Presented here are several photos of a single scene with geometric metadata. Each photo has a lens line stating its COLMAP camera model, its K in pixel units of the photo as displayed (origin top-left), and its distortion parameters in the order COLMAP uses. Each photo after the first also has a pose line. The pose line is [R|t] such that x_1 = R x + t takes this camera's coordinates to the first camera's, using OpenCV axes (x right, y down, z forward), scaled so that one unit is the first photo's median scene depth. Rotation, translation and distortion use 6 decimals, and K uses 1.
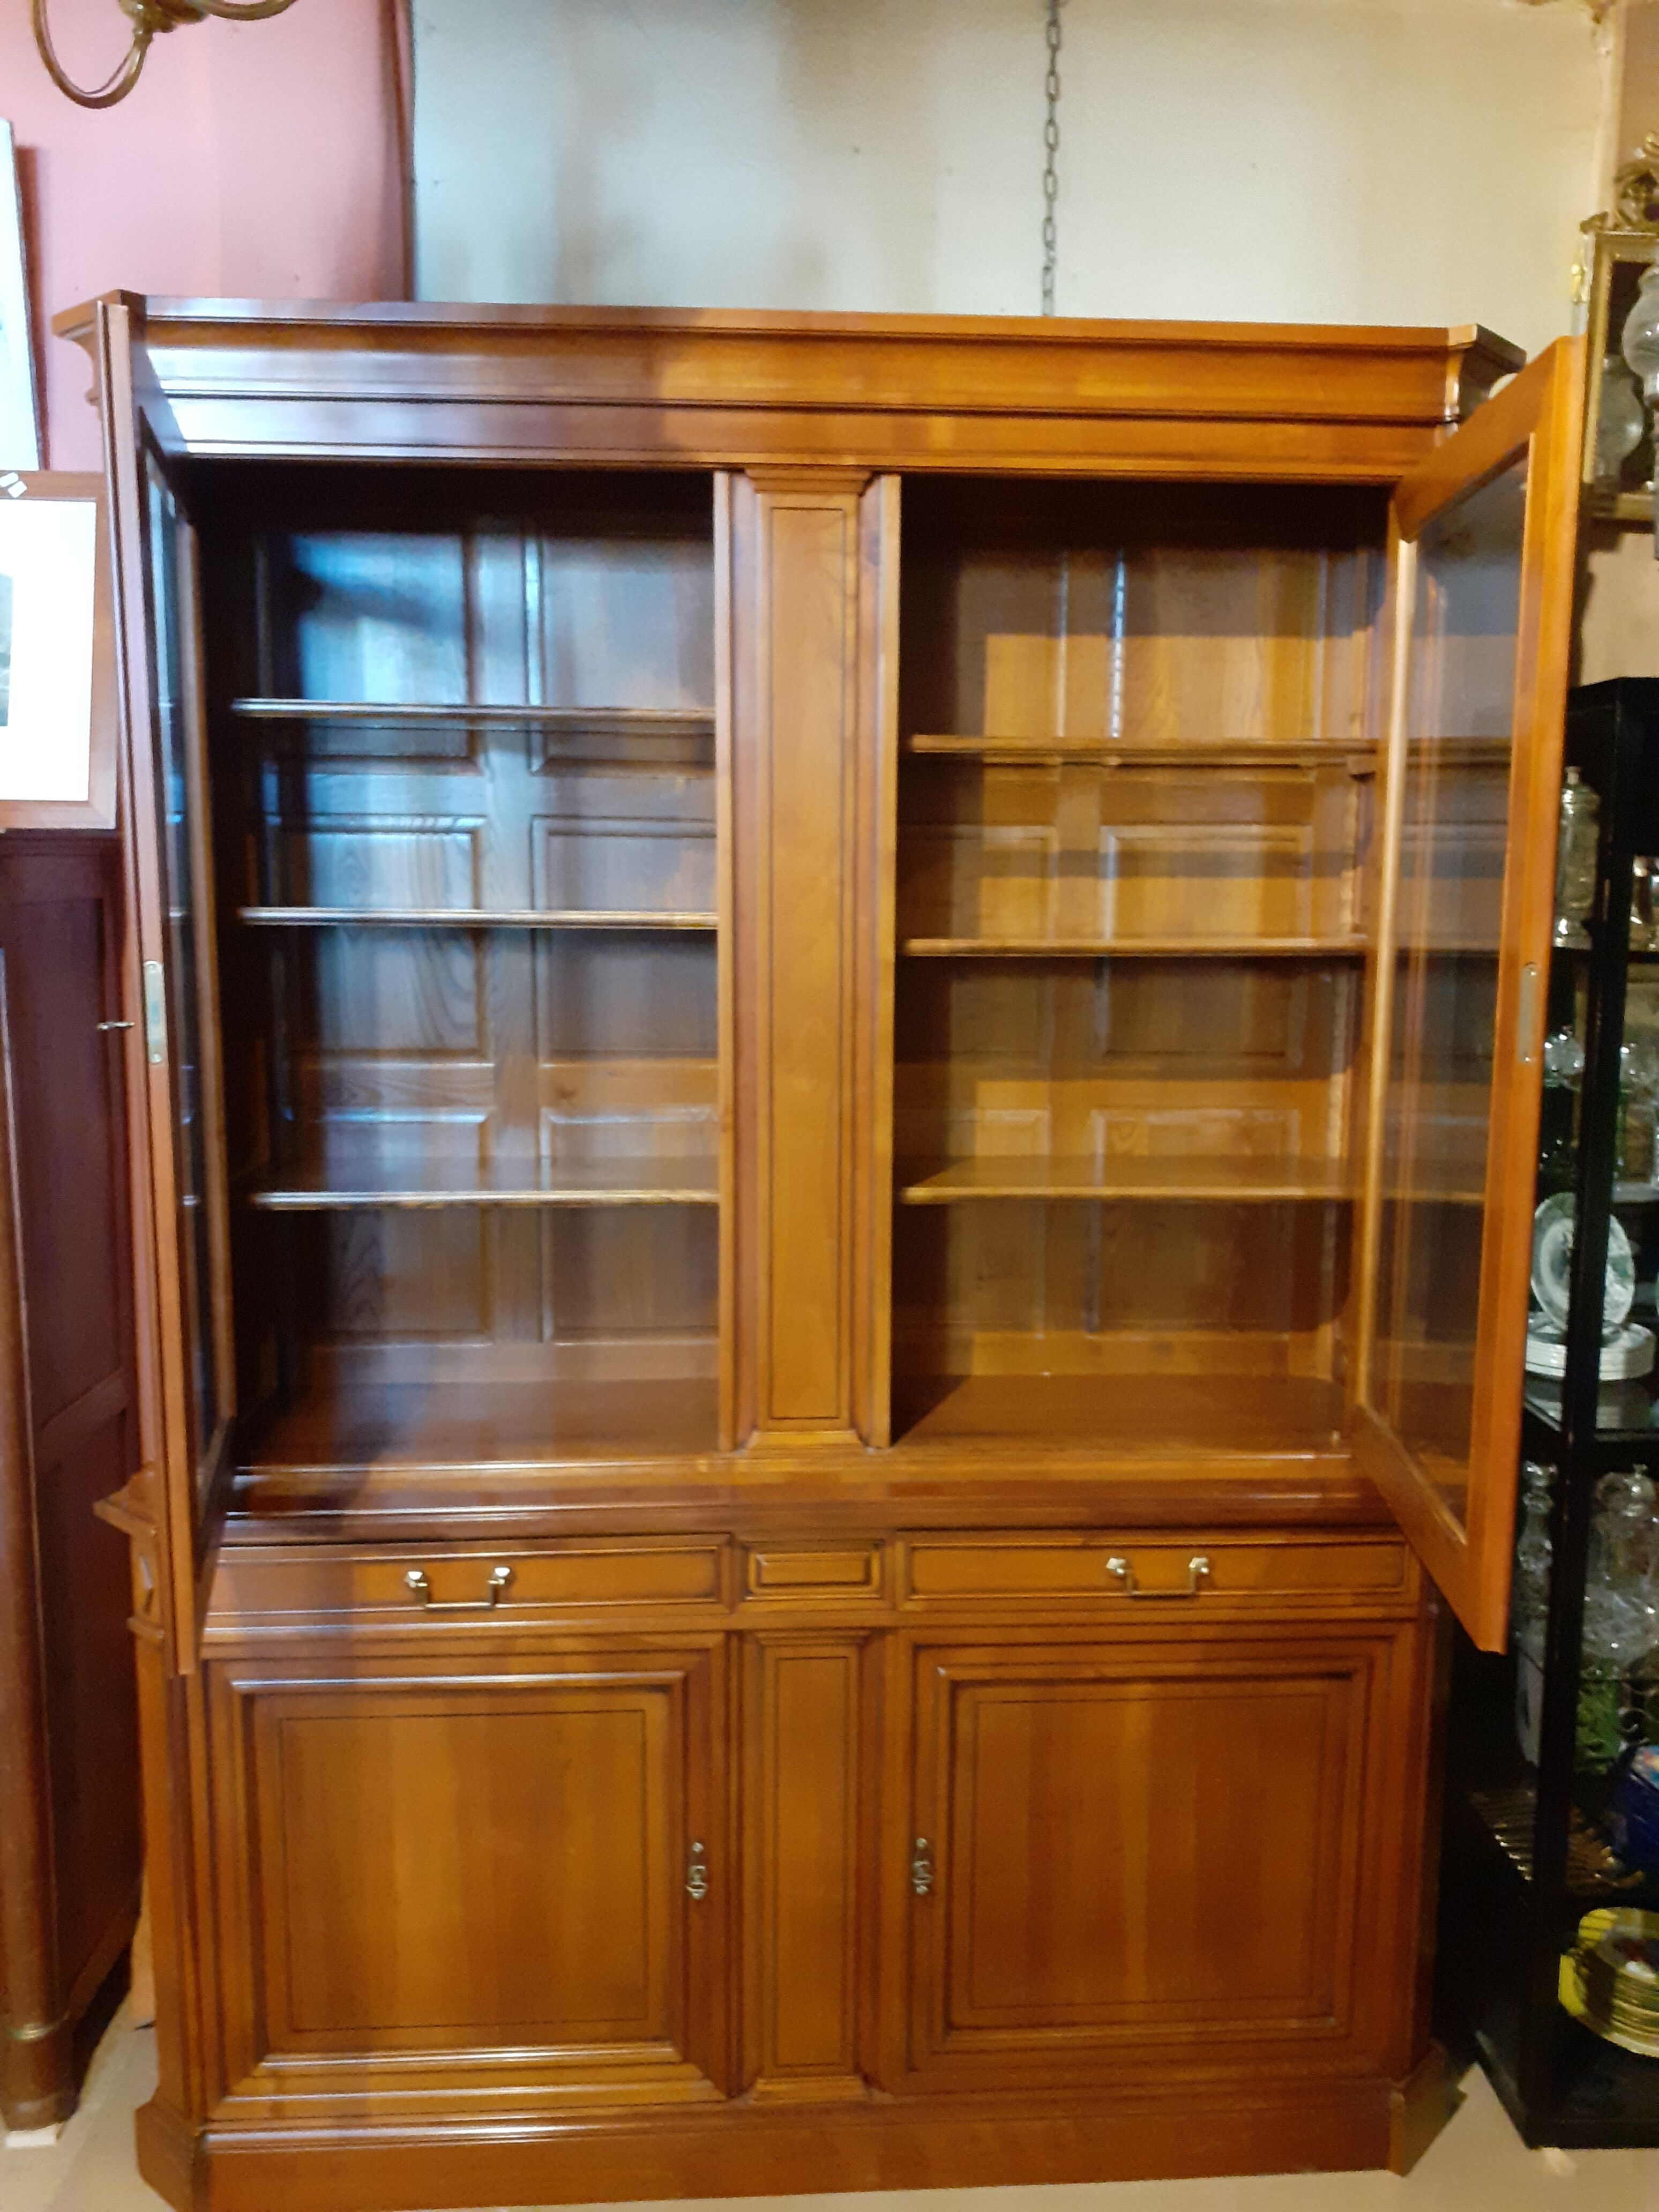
lens RADIAL K [[1765.4, 0, 829.5], [0, 1765.4, 1106.0], [0, 0, 1]] dist [-0.001200, 0.002512]
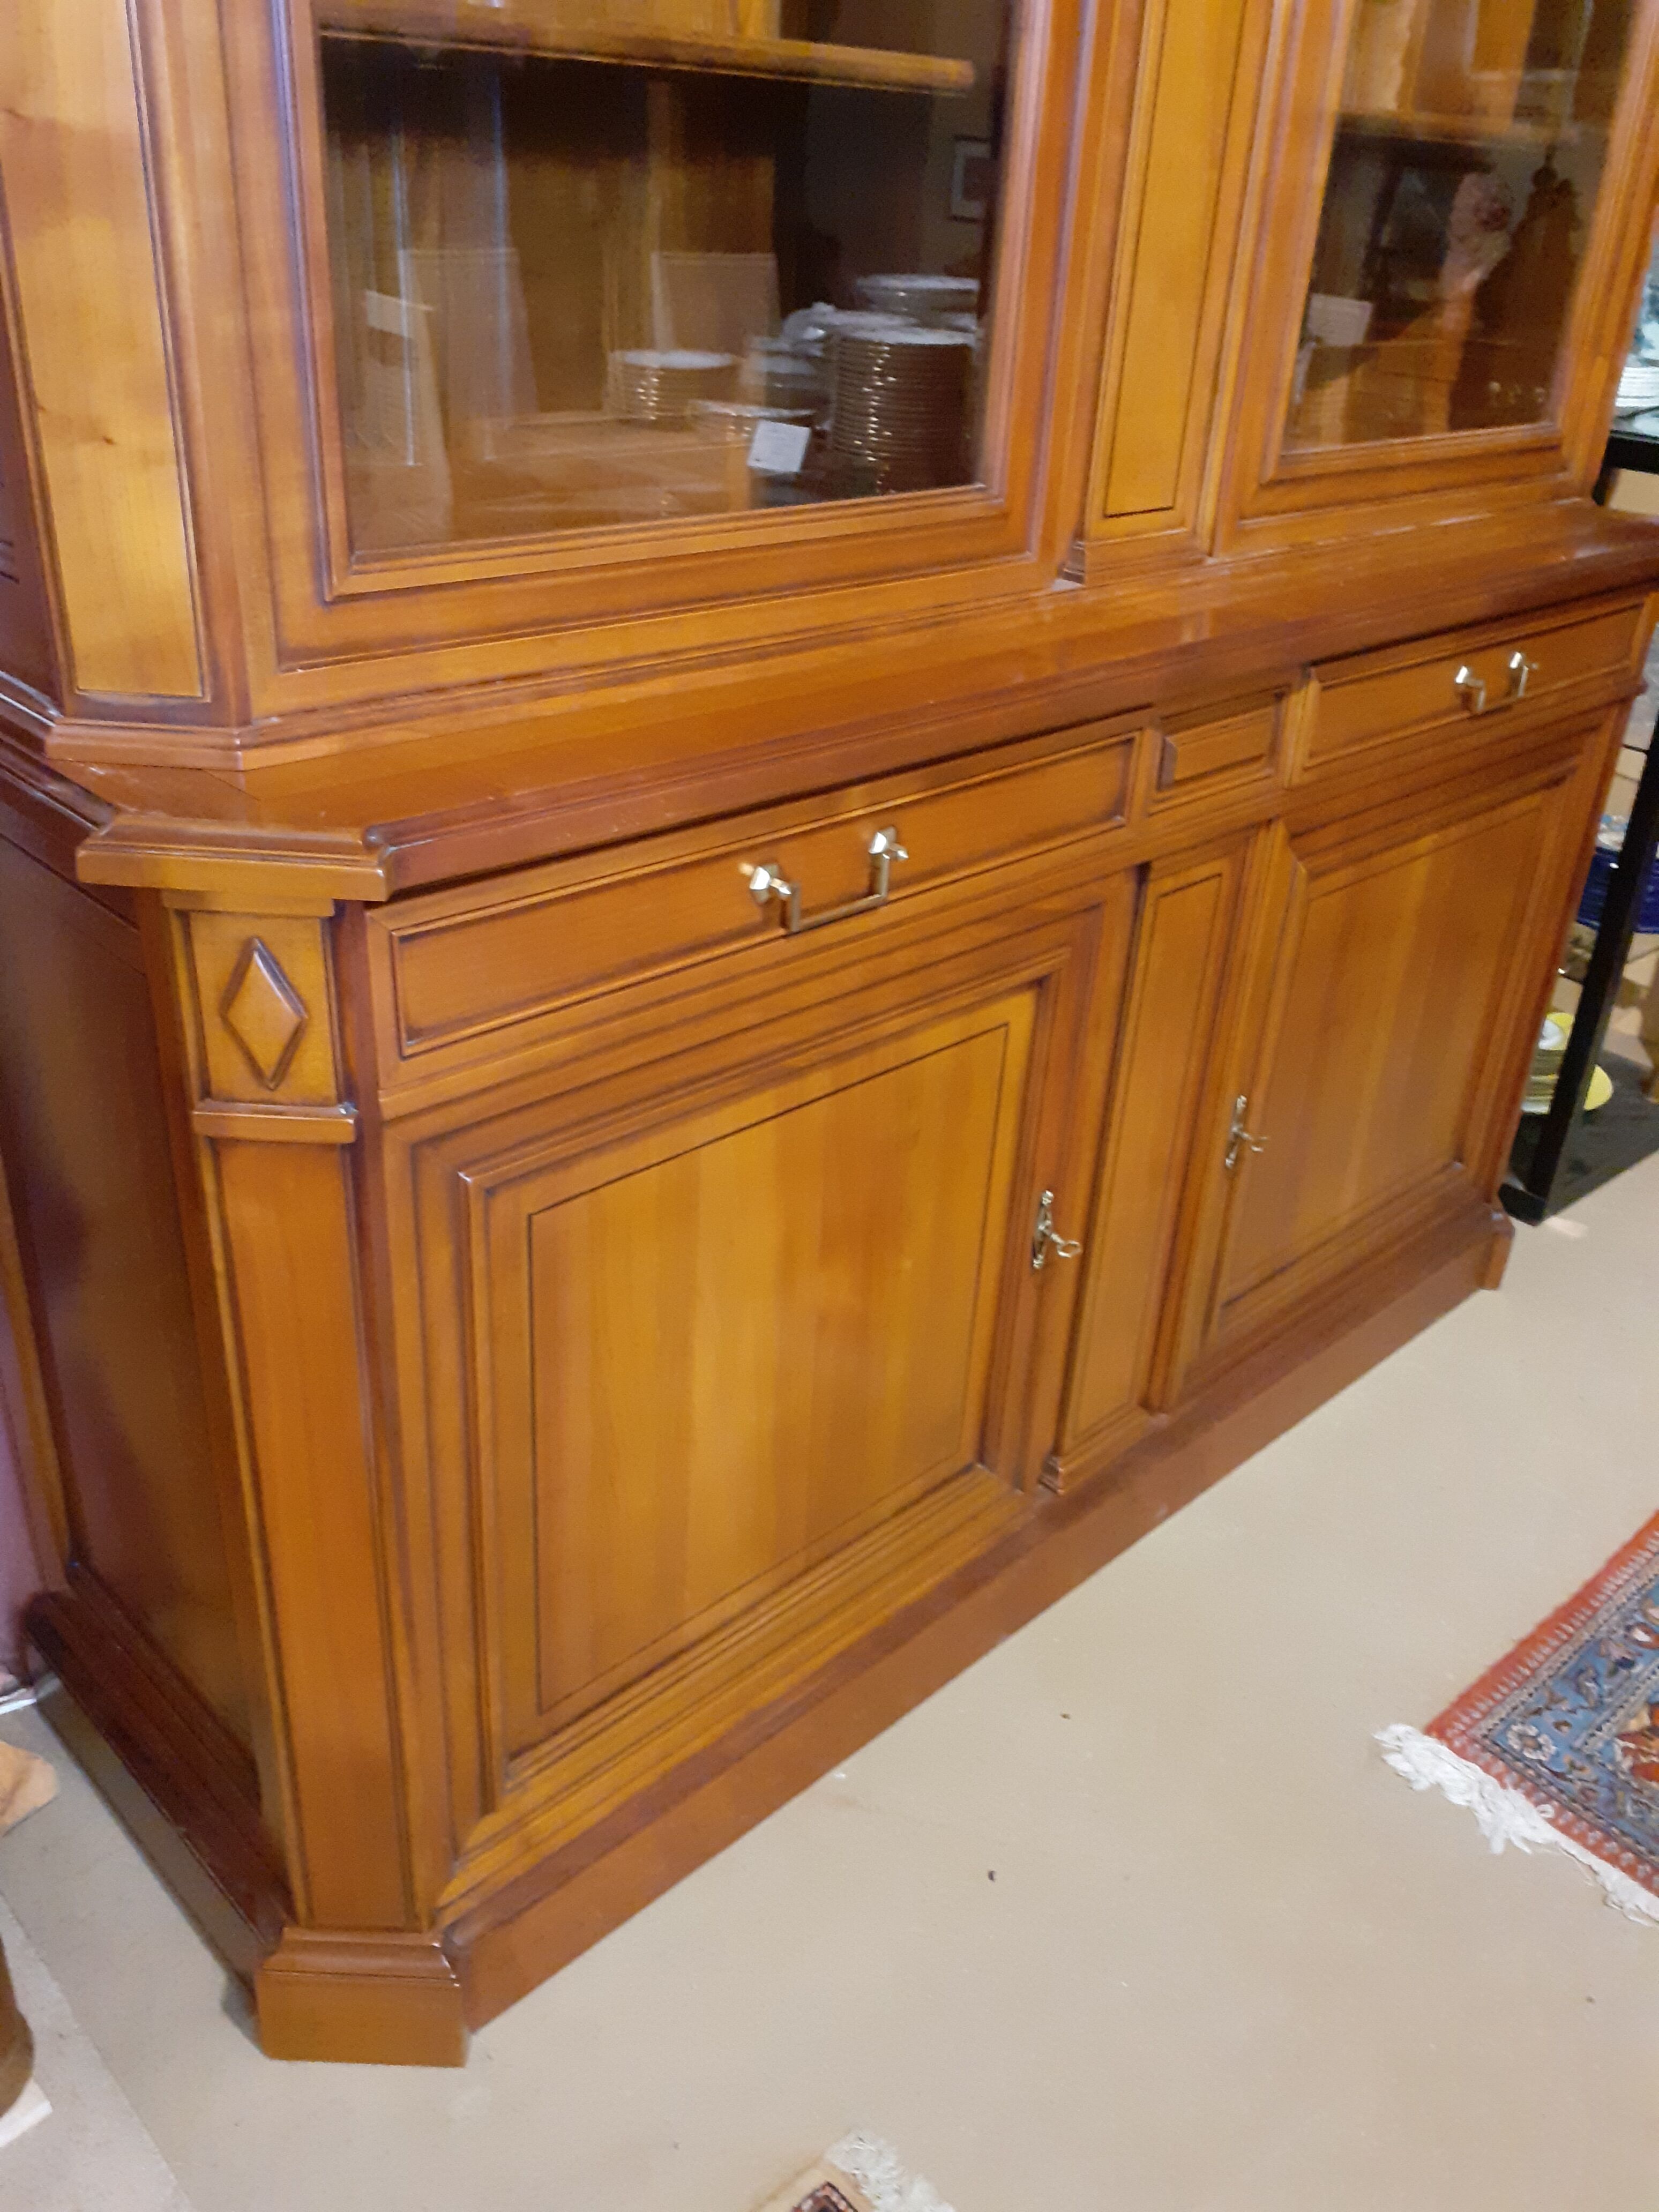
lens RADIAL K [[1765.4, 0, 829.5], [0, 1765.4, 1106.0], [0, 0, 1]] dist [-0.001200, 0.002512]
pose [[0.754926, -0.283368, 0.591430, -0.540005], [0.070533, 0.931683, 0.356360, 0.140627], [-0.652006, -0.227310, 0.723339, 0.580992]]
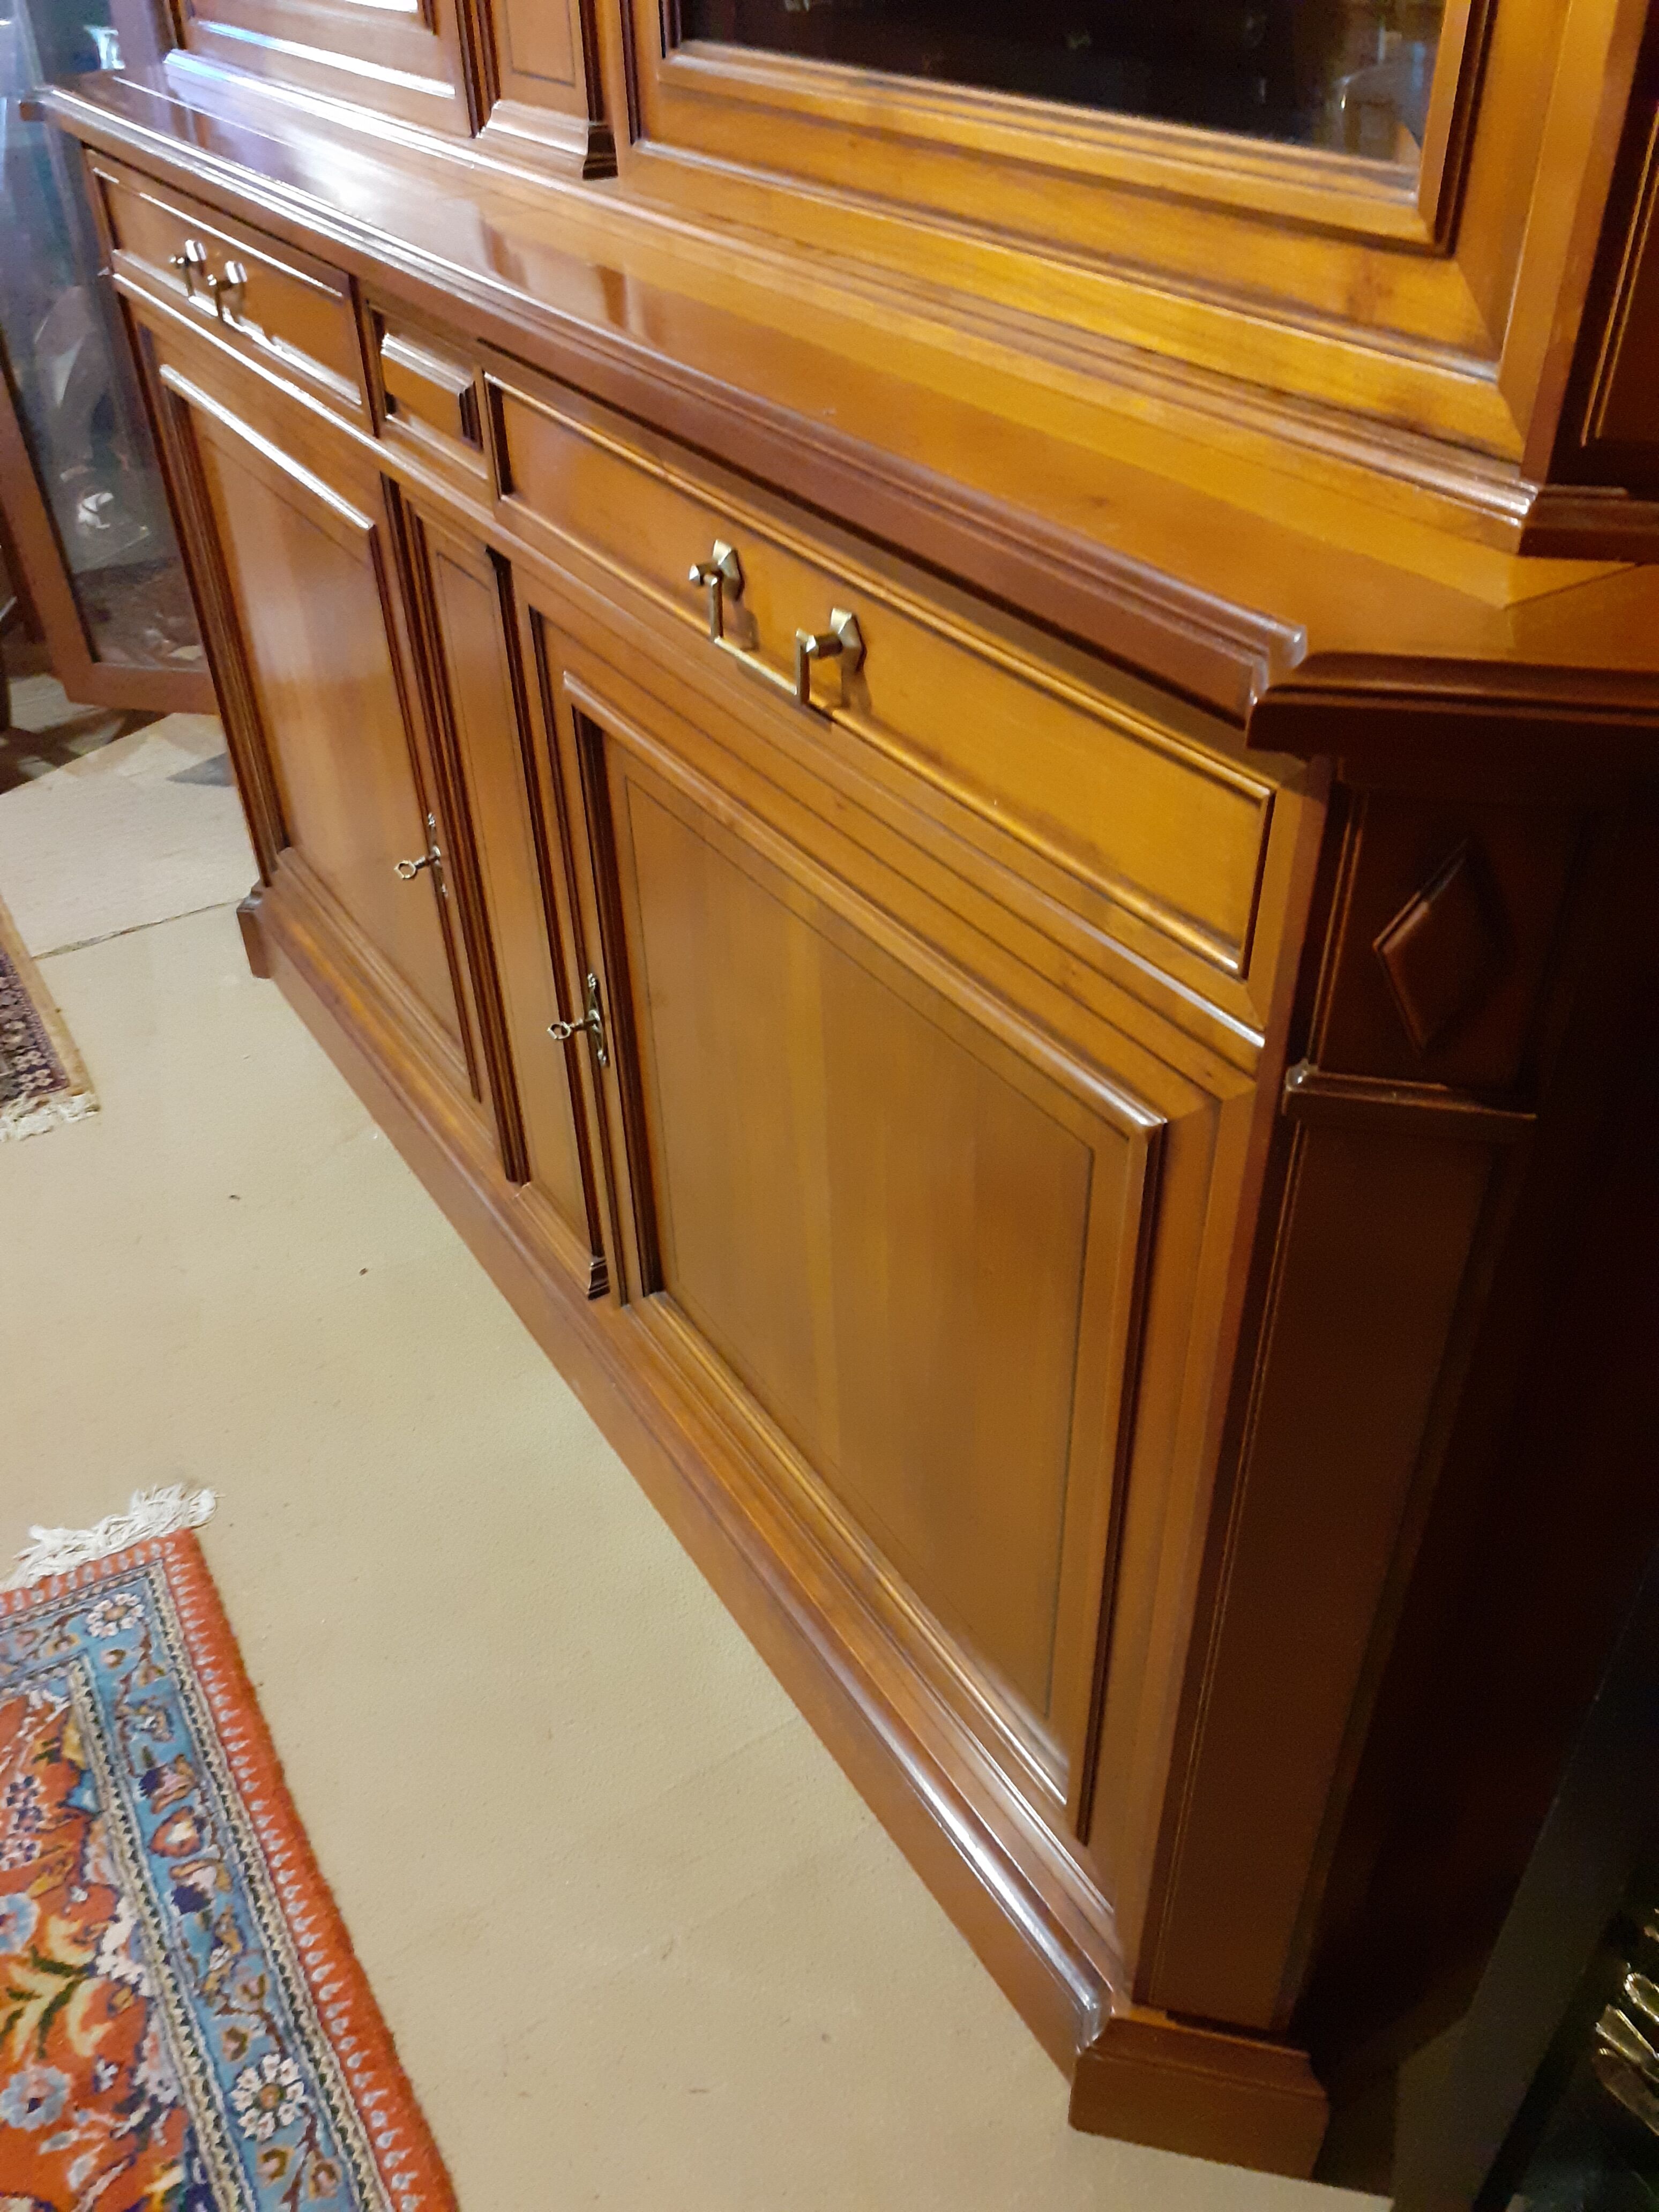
lens RADIAL K [[1765.4, 0, 829.5], [0, 1765.4, 1106.0], [0, 0, 1]] dist [-0.001200, 0.002512]
pose [[0.492095, 0.505485, -0.708751, 0.500321], [-0.127408, 0.847202, 0.515768, 0.157717], [0.861168, -0.163506, 0.481306, 0.803572]]
